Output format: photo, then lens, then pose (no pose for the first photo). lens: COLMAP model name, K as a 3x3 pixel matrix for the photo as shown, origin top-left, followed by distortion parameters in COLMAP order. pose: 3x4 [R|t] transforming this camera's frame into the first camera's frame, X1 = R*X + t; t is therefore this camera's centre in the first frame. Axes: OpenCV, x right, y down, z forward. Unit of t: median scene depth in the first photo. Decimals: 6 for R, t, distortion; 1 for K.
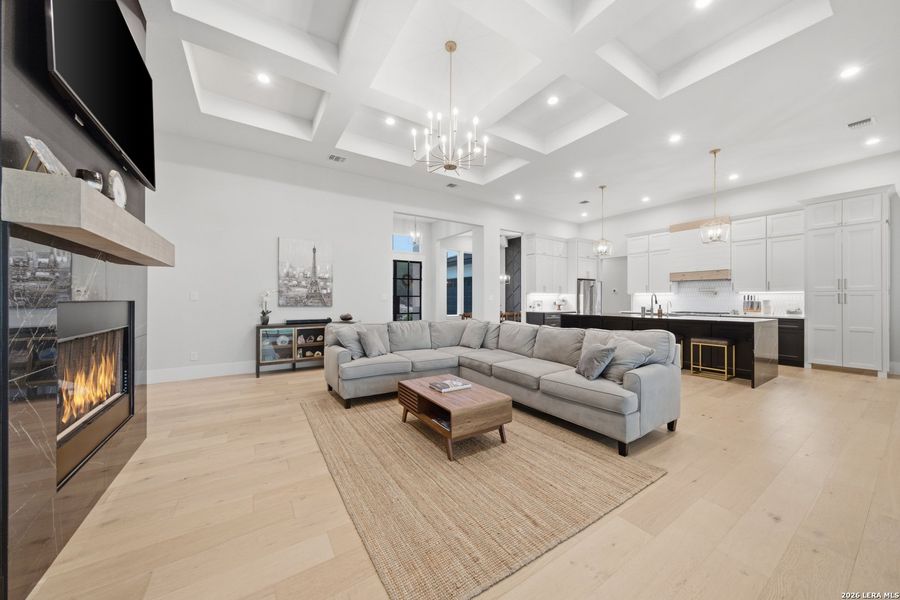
lens RADIAL K [[312.1, 0, 451.1], [0, 312.1, 298.6], [0, 0, 1]] dist [-0.000643, -0.000063]
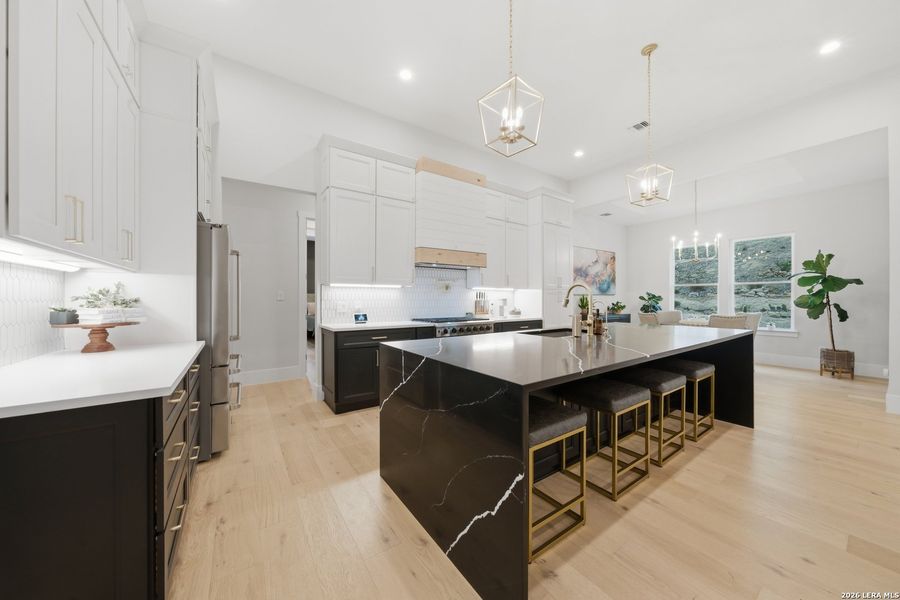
lens RADIAL K [[309.5, 0, 446.5], [0, 309.5, 299.7], [0, 0, 1]] dist [-0.002038, -0.000079]
pose [[-0.033254, -0.004358, 0.999437, 0.226957], [-0.002915, 0.999987, 0.004263, 0.005239], [-0.999443, -0.002772, -0.033267, 1.235053]]
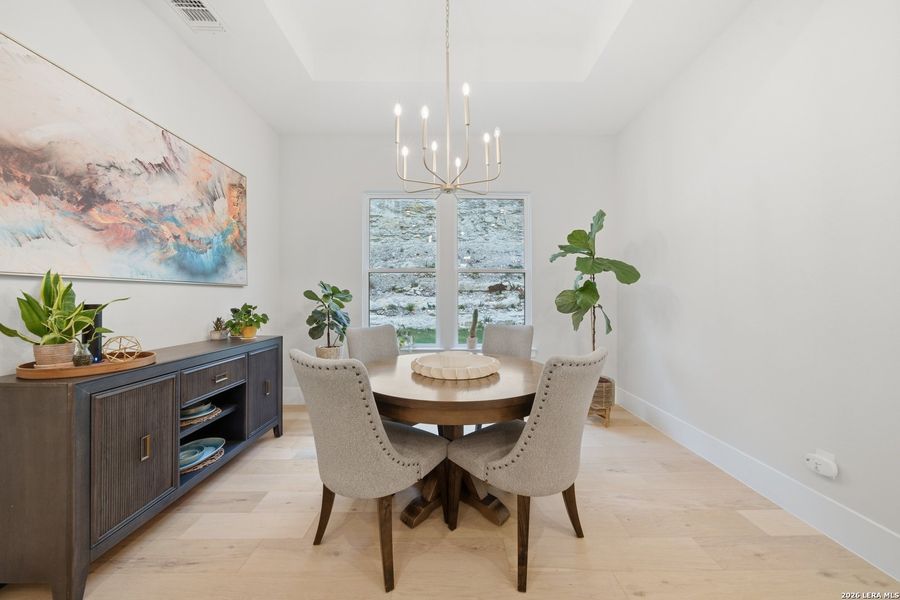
lens RADIAL K [[309.5, 0, 446.5], [0, 309.5, 299.7], [0, 0, 1]] dist [-0.002038, -0.000079]
pose [[-0.842437, -0.004612, 0.538776, 0.943917], [-0.001308, 0.999978, 0.006516, 0.005958], [-0.538794, 0.004784, -0.842424, 0.740781]]
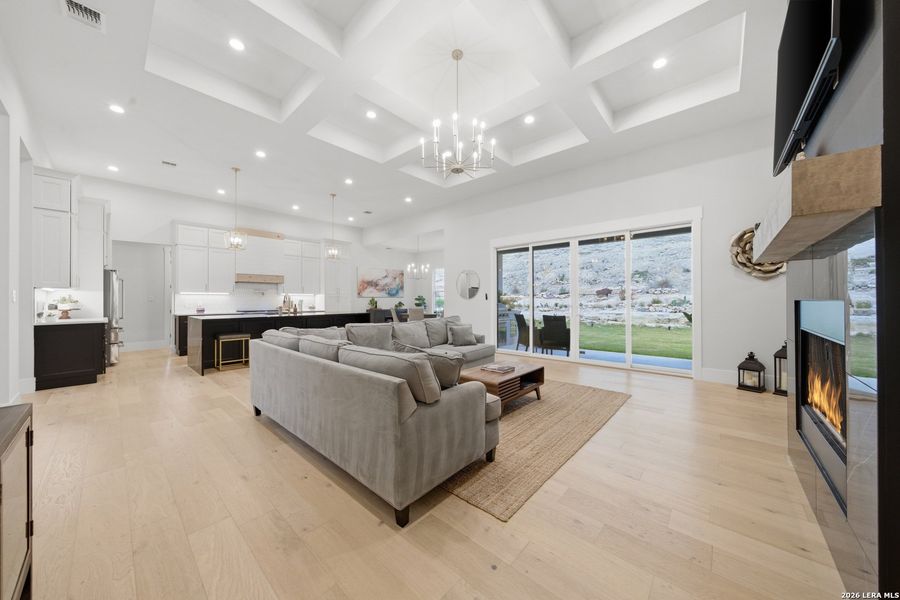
lens RADIAL K [[309.5, 0, 446.5], [0, 309.5, 299.7], [0, 0, 1]] dist [-0.002038, -0.000079]
pose [[-0.261570, -0.002027, 0.965182, -0.571499], [-0.000968, 0.999998, 0.001838, 0.001861], [-0.965184, -0.000454, -0.261572, 0.761263]]
